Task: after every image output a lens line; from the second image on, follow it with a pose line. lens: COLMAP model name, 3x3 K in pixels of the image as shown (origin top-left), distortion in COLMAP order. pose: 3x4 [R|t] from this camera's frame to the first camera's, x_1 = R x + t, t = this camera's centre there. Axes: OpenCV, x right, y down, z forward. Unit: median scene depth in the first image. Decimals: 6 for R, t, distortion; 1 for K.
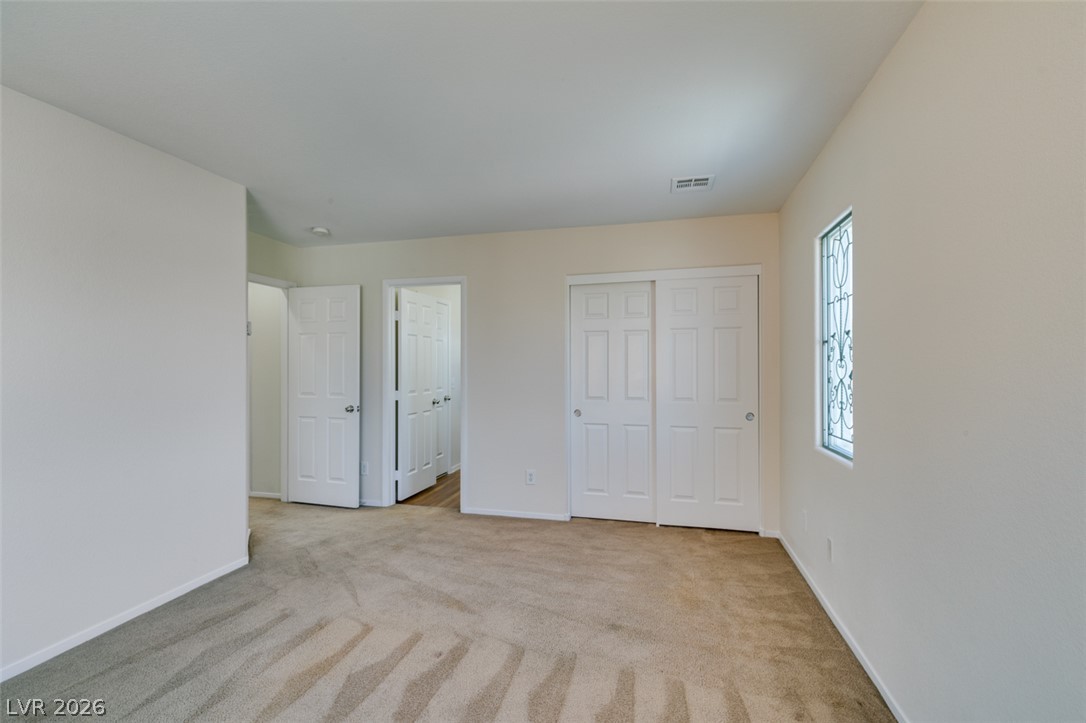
lens RADIAL K [[481.7, 0, 542.2], [0, 481.7, 369.0], [0, 0, 1]] dist [-0.000265, 0.000018]
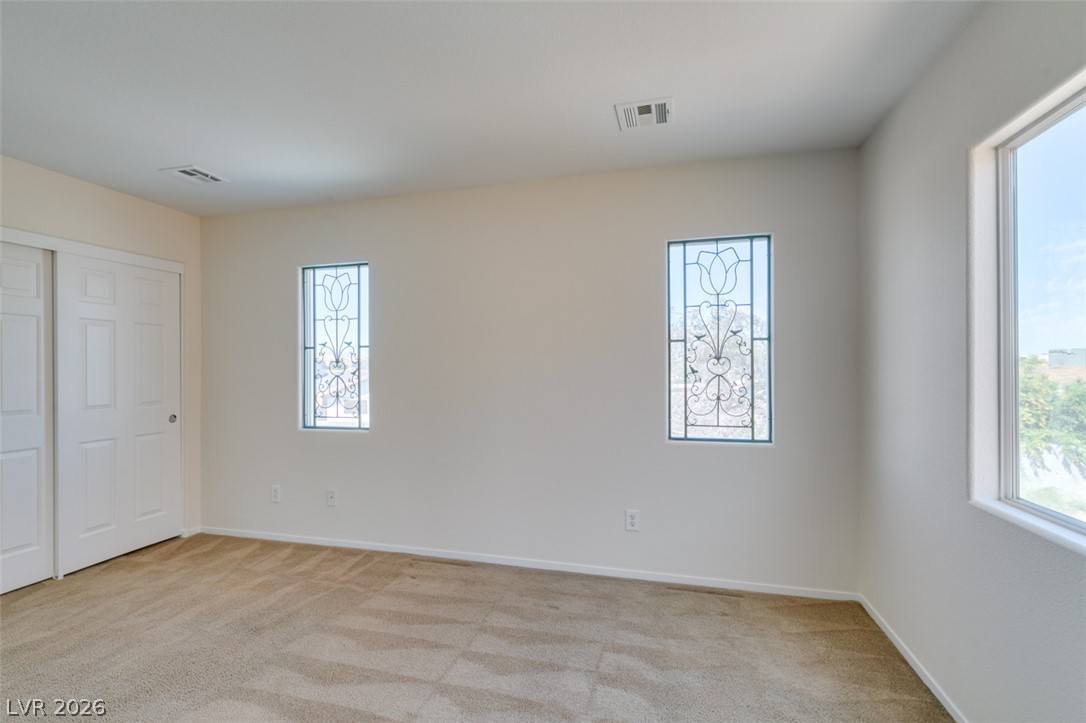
lens RADIAL K [[449.9, 0, 566.9], [0, 449.9, 367.9], [0, 0, 1]] dist [-0.024372, -0.000303]
pose [[-0.018860, 0.000779, 0.999822, -0.482356], [0.007857, 0.999969, -0.000631, 0.004130], [-0.999791, 0.007843, -0.018866, 0.235790]]
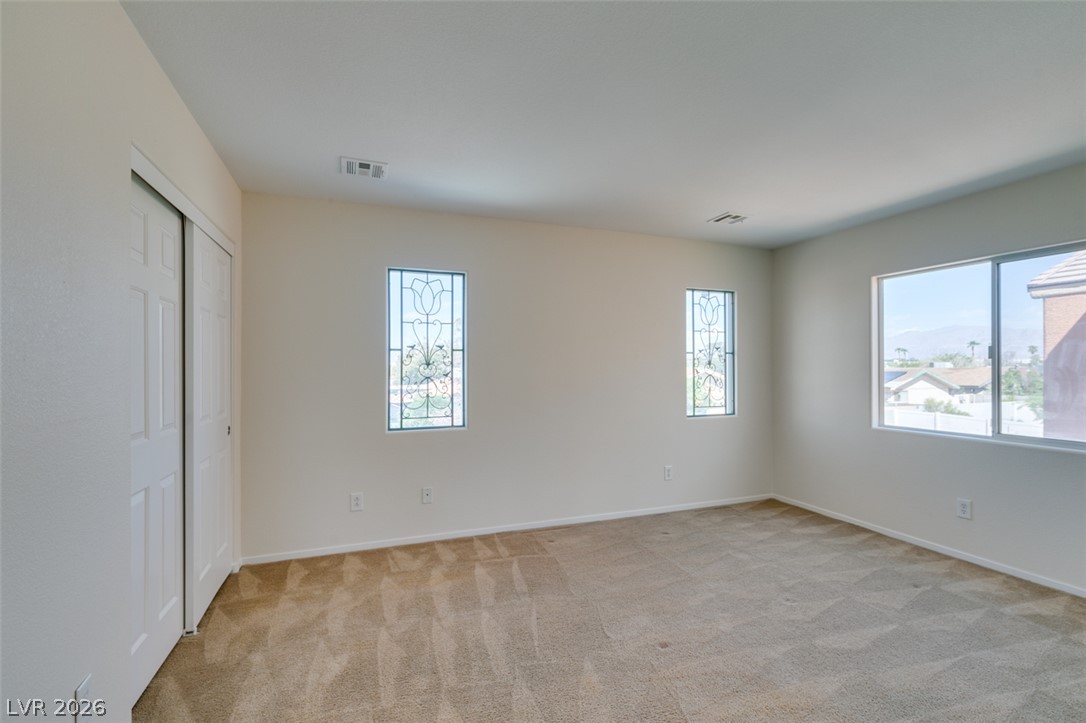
lens RADIAL K [[483.2, 0, 542.7], [0, 483.2, 366.3], [0, 0, 1]] dist [-0.003951, 0.000883]
pose [[-0.576750, 0.008648, 0.816875, -0.536024], [0.005755, 0.999962, -0.006523, 0.000732], [-0.816901, 0.000939, -0.576778, 1.060937]]
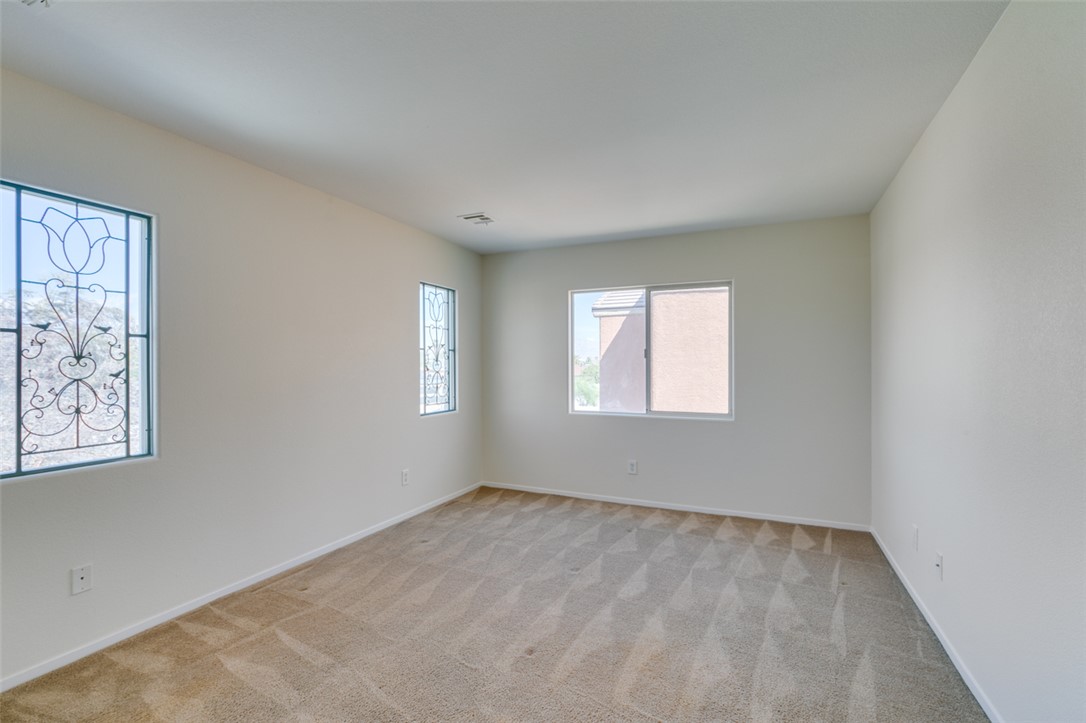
lens RADIAL K [[483.2, 0, 540.4], [0, 483.2, 366.2], [0, 0, 1]] dist [-0.003951, 0.000883]
pose [[-0.983749, 0.006686, 0.179422, -0.243725], [0.007225, 0.999971, 0.002348, 0.001860], [-0.179401, 0.003606, -0.983769, 1.157264]]
